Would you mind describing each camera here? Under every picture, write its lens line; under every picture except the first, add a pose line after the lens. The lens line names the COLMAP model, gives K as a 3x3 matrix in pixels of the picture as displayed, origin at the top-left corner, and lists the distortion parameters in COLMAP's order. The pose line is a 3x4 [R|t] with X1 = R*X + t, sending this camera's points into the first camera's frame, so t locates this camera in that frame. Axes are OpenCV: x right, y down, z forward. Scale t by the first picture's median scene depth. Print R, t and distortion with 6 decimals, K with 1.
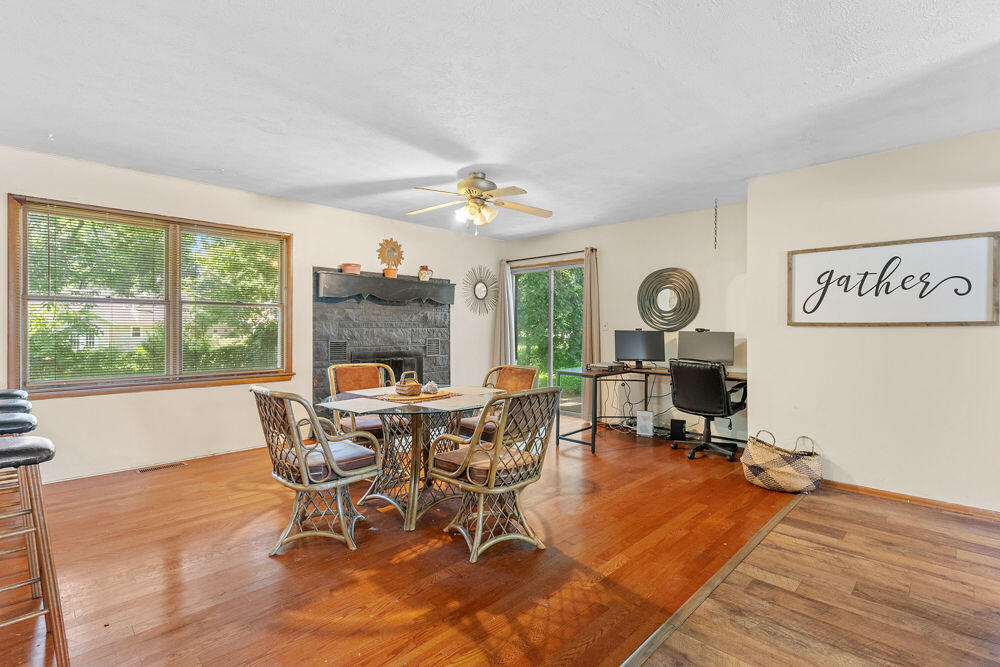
lens RADIAL K [[477.7, 0, 502.9], [0, 477.7, 329.8], [0, 0, 1]] dist [-0.000595, -0.001427]
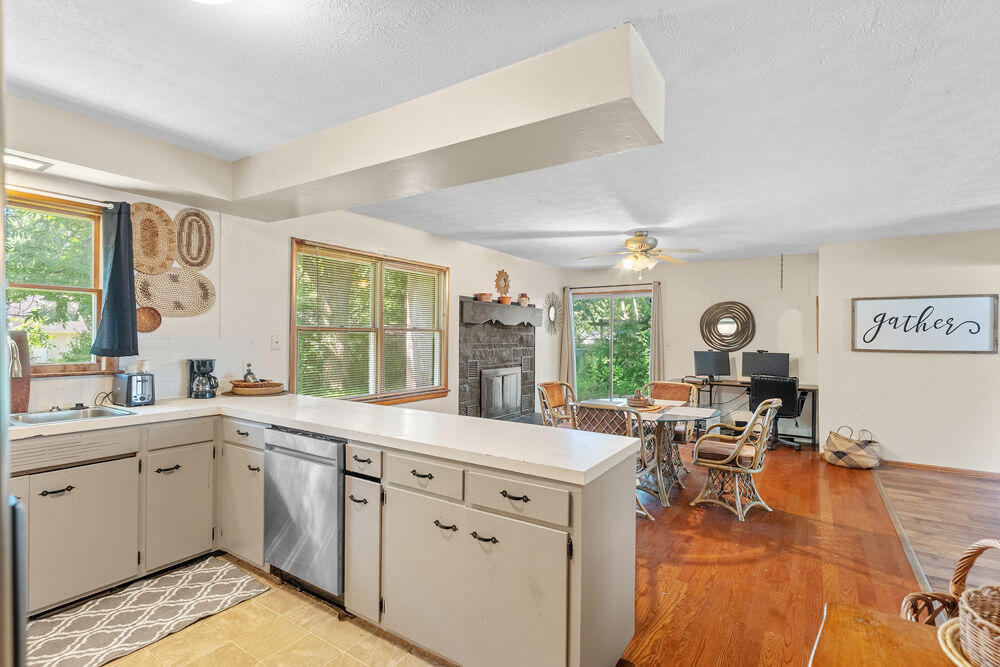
lens RADIAL K [[477.7, 0, 503.3], [0, 477.7, 337.7], [0, 0, 1]] dist [-0.000595, -0.001427]
pose [[0.982508, 0.004550, 0.186165, -0.674002], [-0.004746, 0.999989, 0.000605, -0.044636], [-0.186160, -0.001478, 0.982518, -0.186832]]
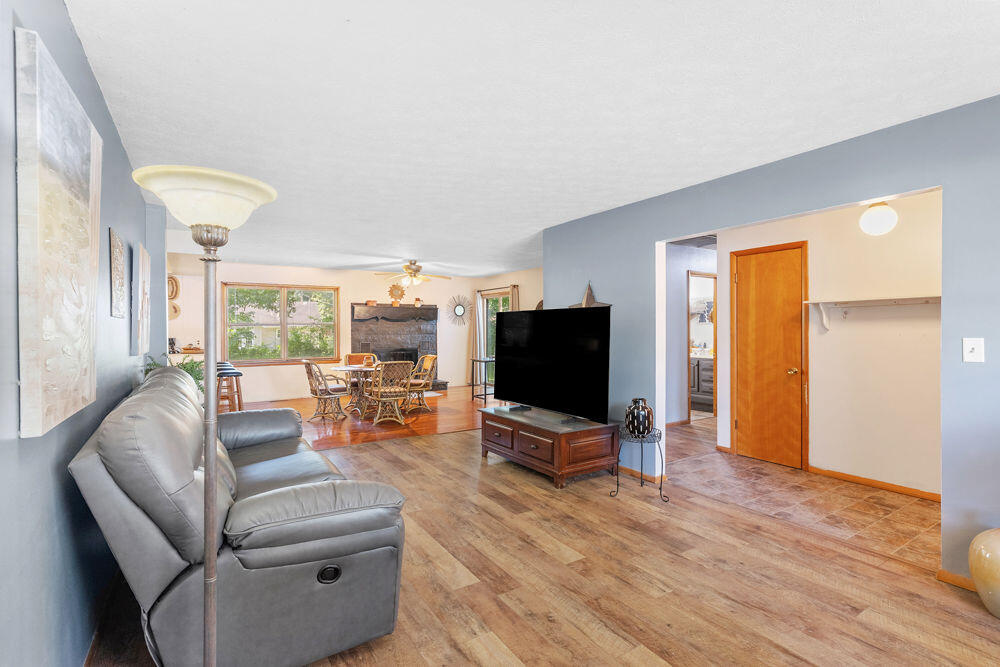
lens RADIAL K [[477.7, 0, 501.6], [0, 477.7, 330.0], [0, 0, 1]] dist [-0.000595, -0.001427]
pose [[0.974557, -0.005463, -0.224073, 0.801377], [0.005697, 0.999984, 0.000400, -0.030496], [0.224067, -0.001666, 0.974572, -0.932342]]
